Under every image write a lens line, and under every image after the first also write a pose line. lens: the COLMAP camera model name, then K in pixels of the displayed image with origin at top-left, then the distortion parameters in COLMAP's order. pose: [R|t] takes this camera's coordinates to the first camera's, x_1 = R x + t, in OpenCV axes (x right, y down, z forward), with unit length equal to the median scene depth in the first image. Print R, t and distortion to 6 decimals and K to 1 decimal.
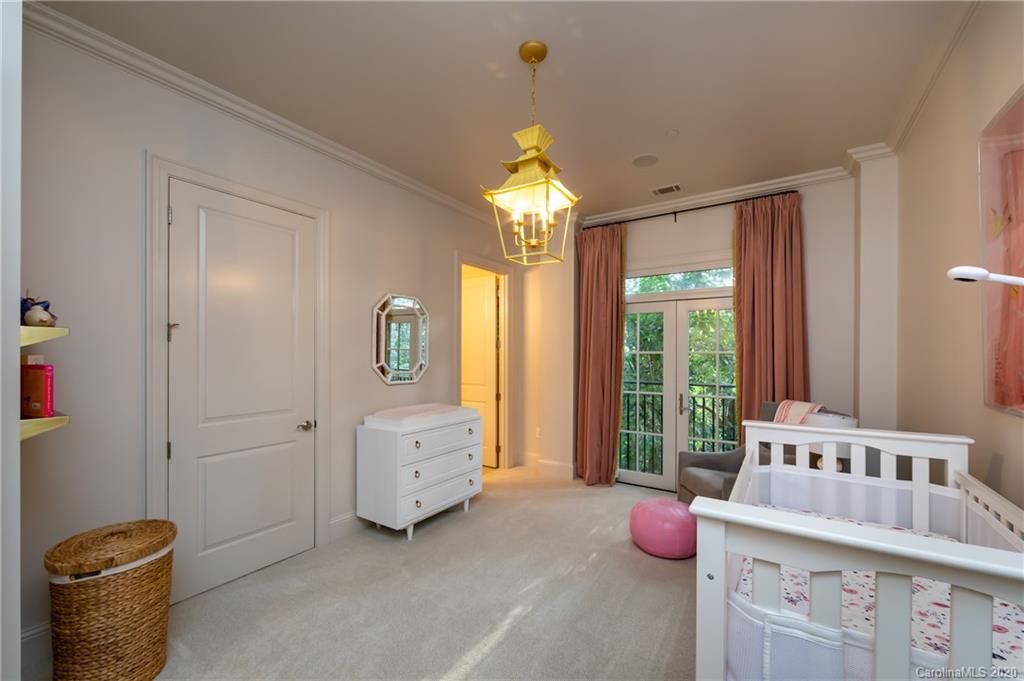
lens RADIAL K [[401.5, 0, 509.4], [0, 401.5, 359.0], [0, 0, 1]] dist [-0.004449, 0.000767]
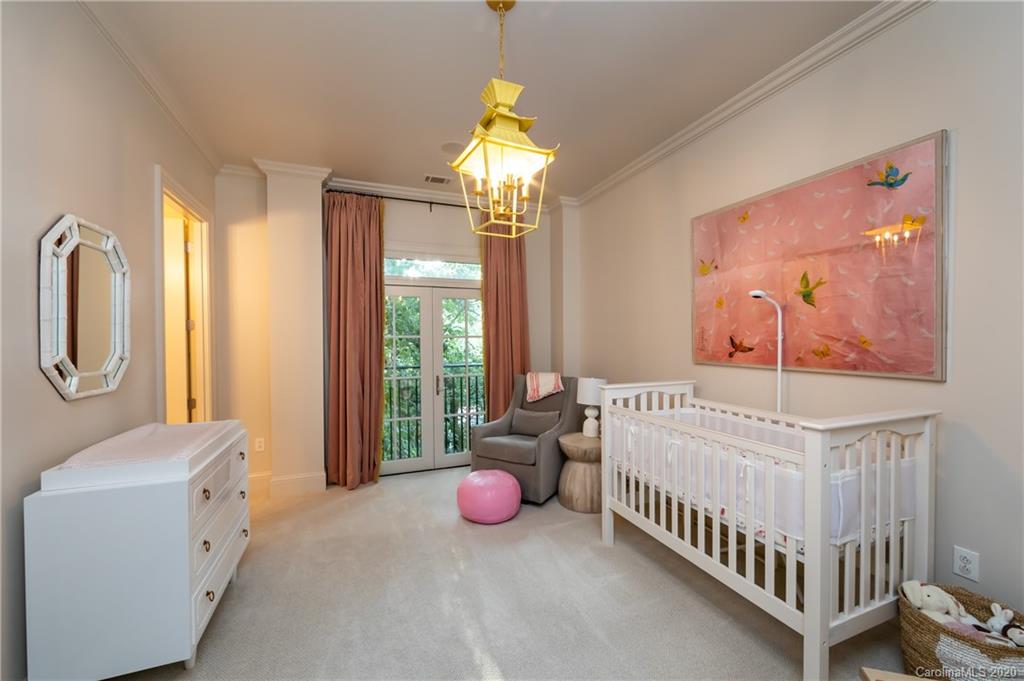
lens RADIAL K [[401.5, 0, 511.9], [0, 401.5, 345.6], [0, 0, 1]] dist [-0.004449, 0.000767]
pose [[0.574615, -0.017238, 0.818242, -0.332349], [0.017213, 0.999812, 0.008976, 0.001982], [-0.818243, 0.008927, 0.574804, 0.231065]]
